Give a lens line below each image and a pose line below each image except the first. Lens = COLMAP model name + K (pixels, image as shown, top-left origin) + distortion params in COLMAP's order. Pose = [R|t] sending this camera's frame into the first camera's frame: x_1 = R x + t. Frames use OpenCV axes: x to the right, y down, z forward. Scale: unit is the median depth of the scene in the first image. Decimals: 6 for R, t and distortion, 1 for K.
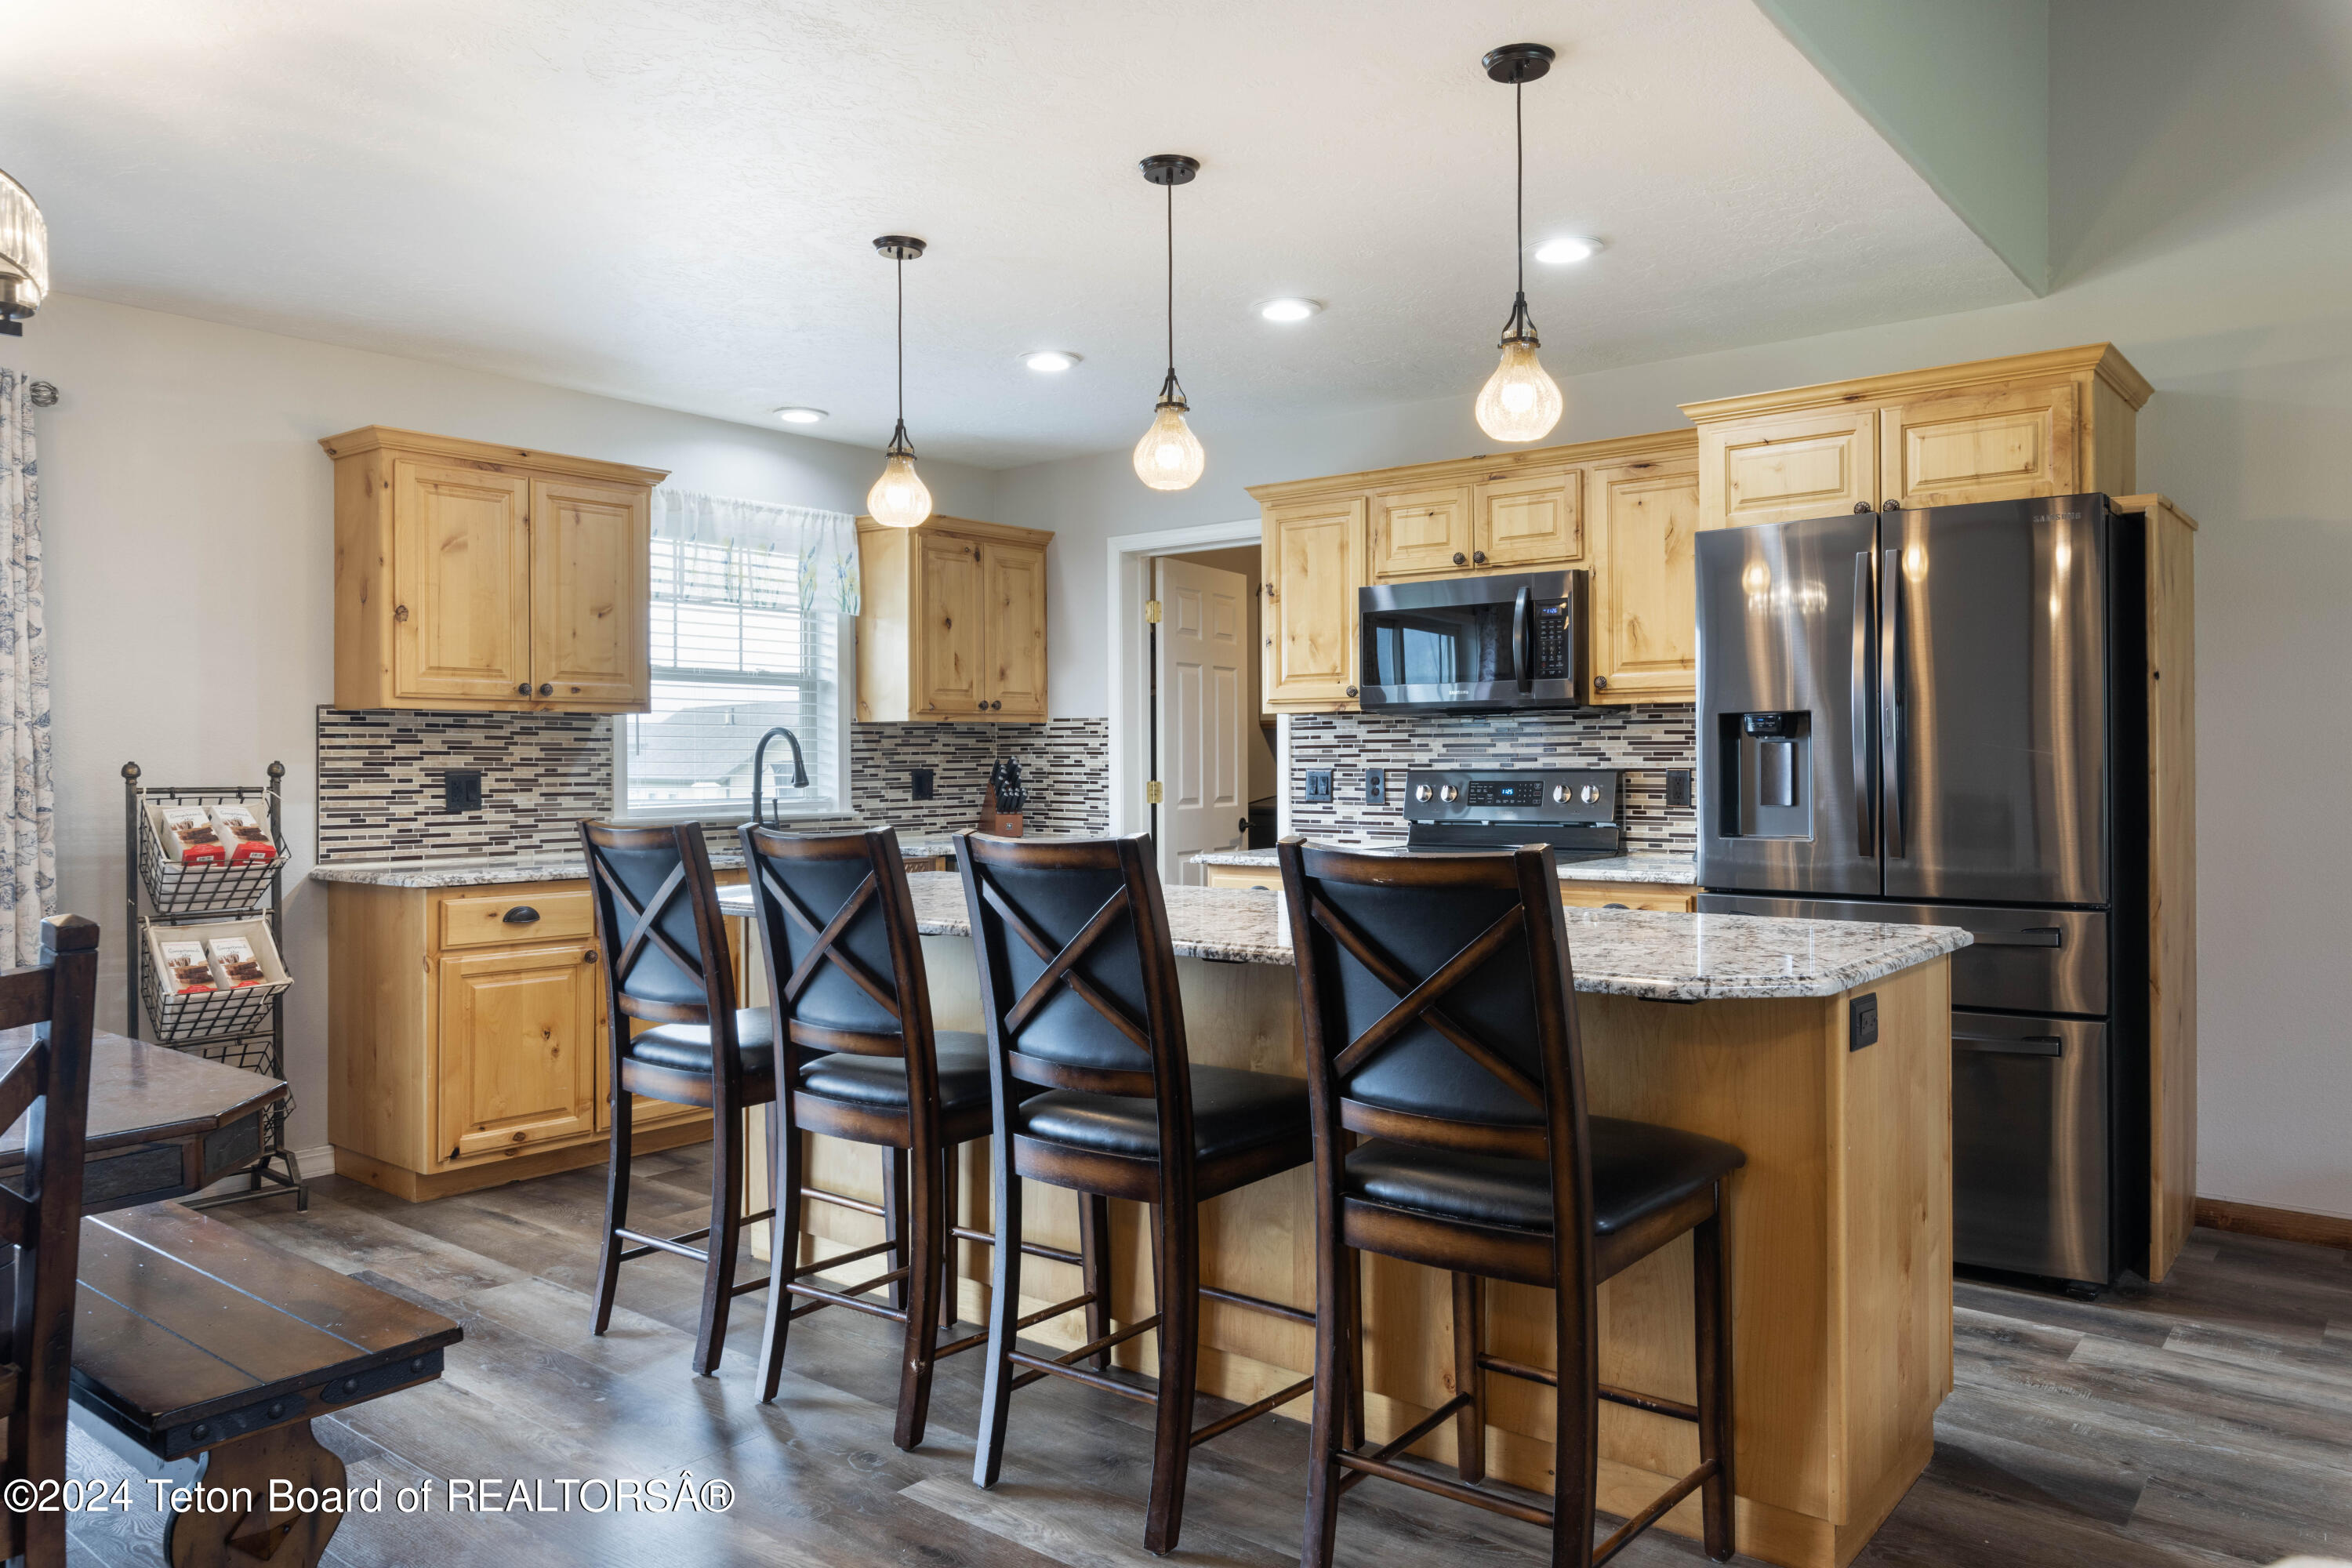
lens RADIAL K [[1600.0, 0, 1194.0], [0, 1600.0, 760.5], [0, 0, 1]] dist [-0.001973, 0.000198]
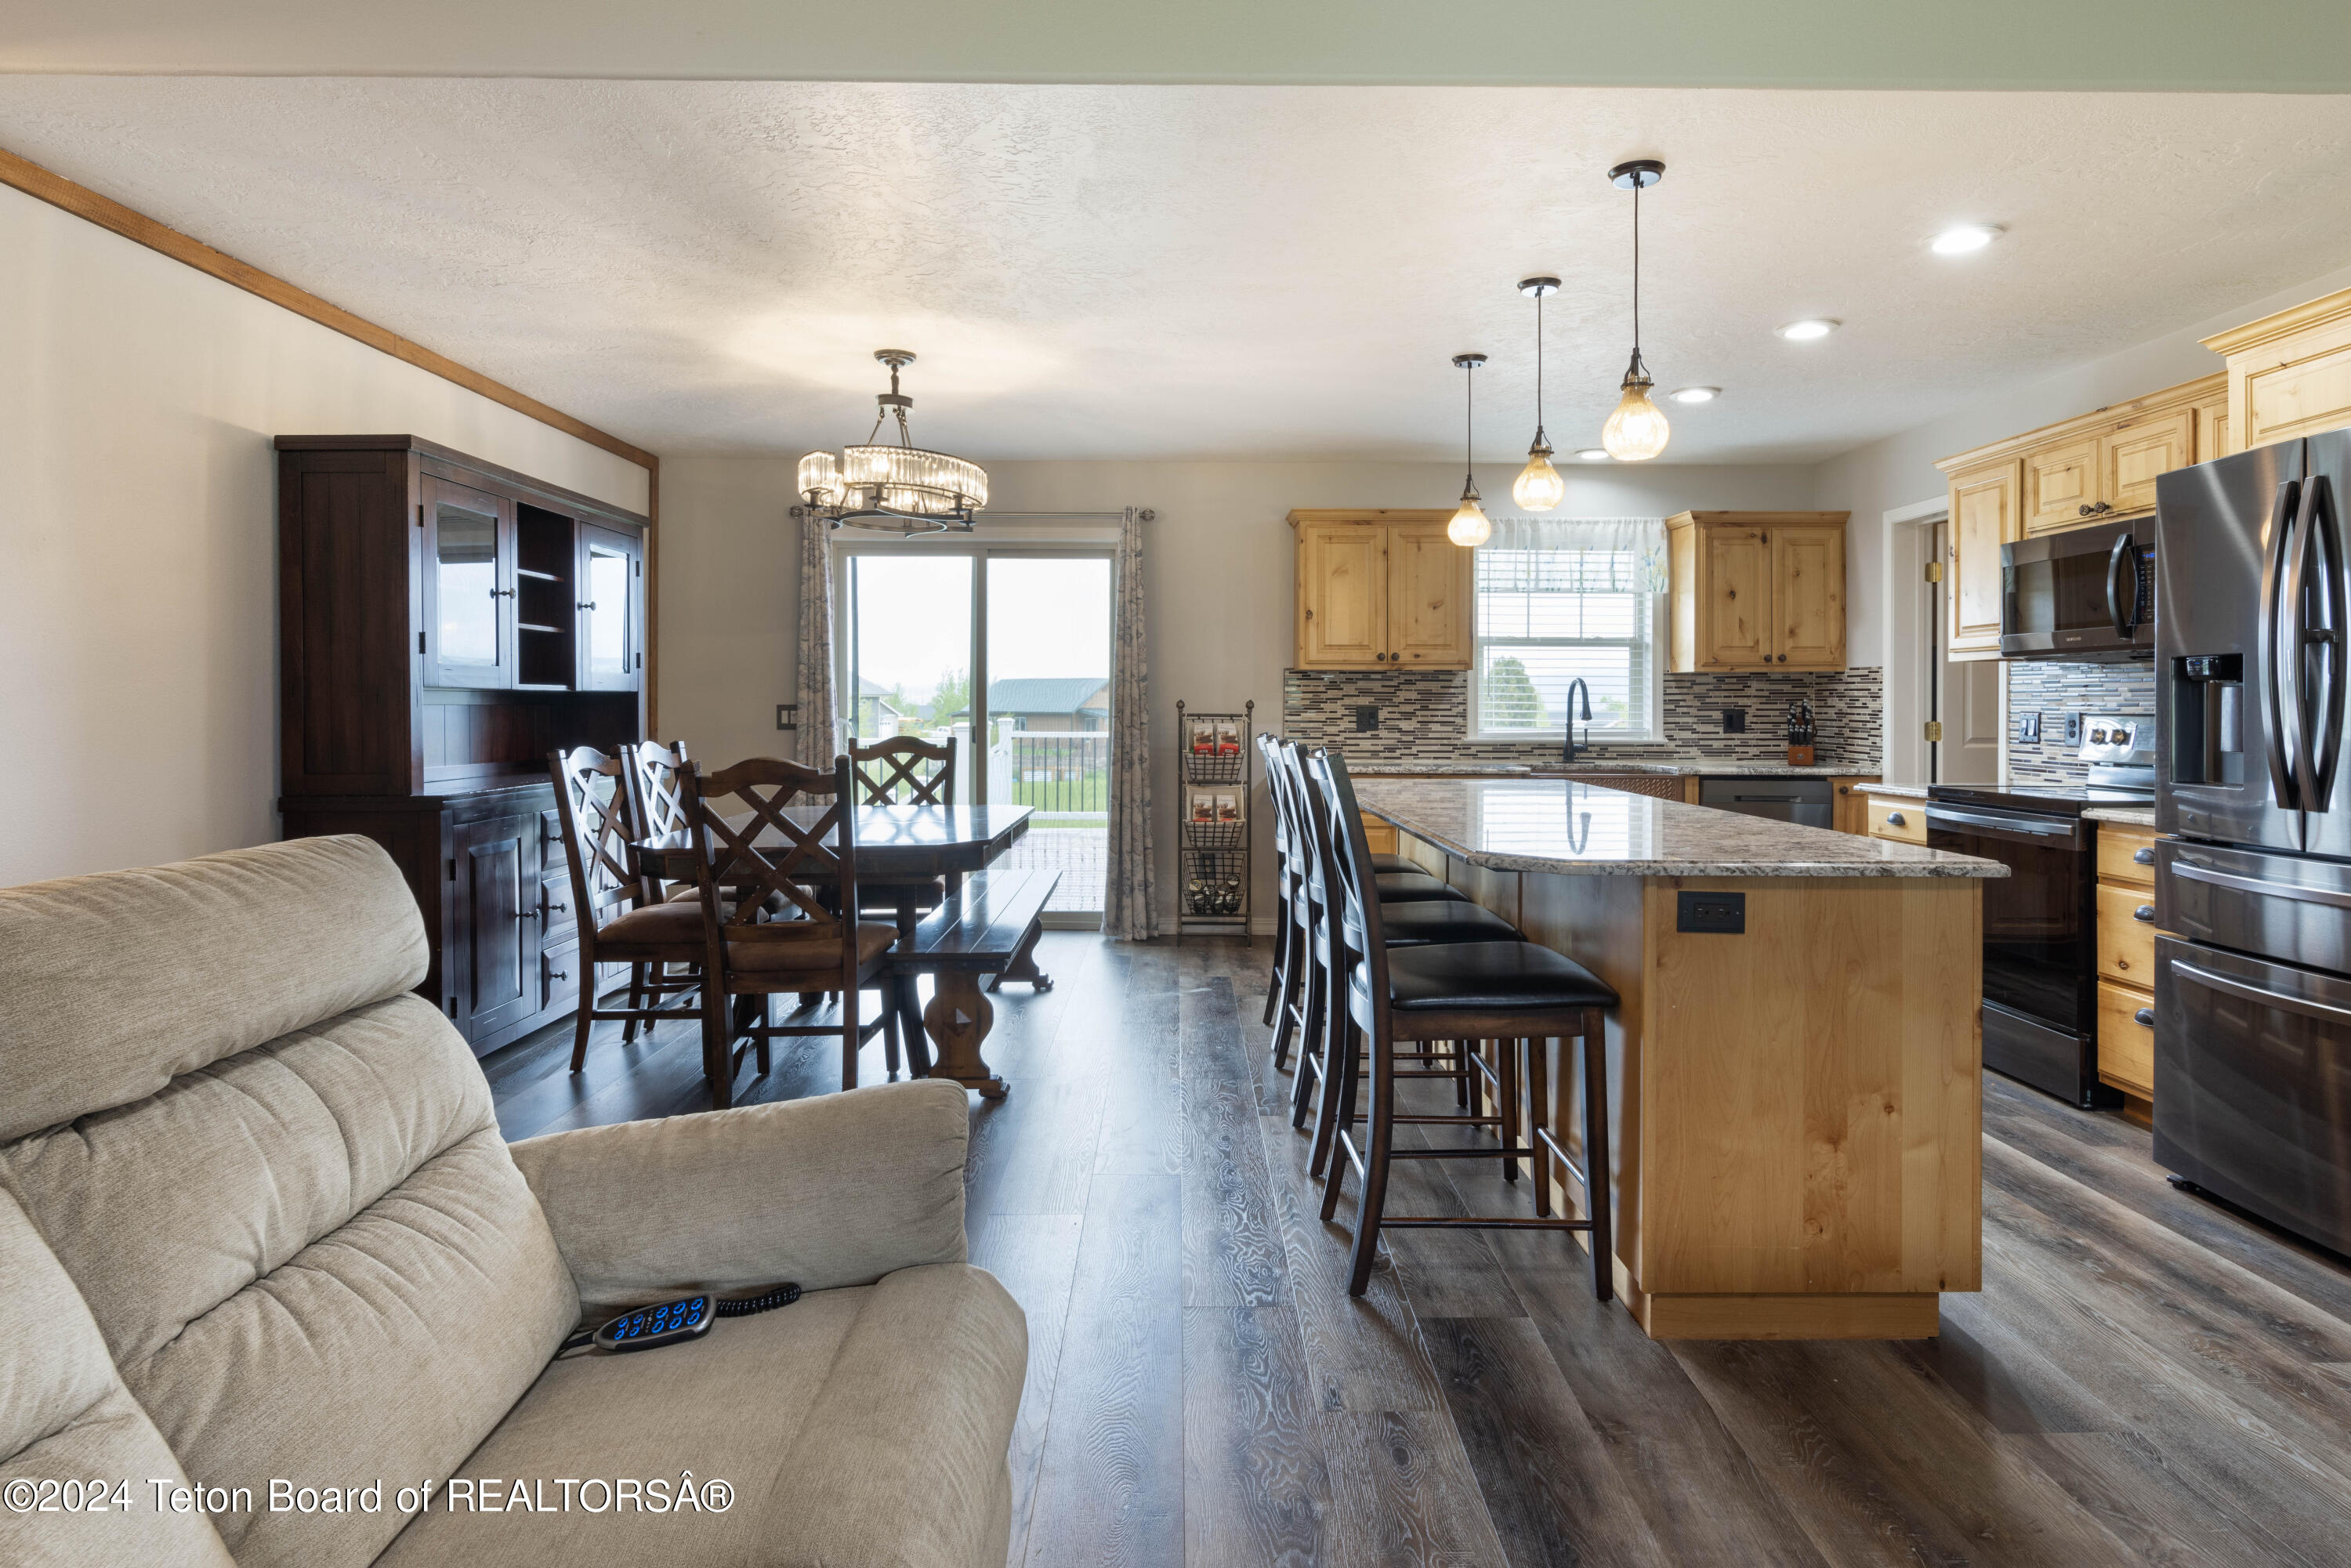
lens RADIAL K [[1266.1, 0, 1183.8], [0, 1266.1, 704.6], [0, 0, 1]] dist [-0.001071, 0.001896]
pose [[0.633434, 0.006873, -0.773766, 0.509070], [-0.005336, 0.999976, 0.004514, -0.000418], [0.773778, 0.001270, 0.633455, 0.031209]]
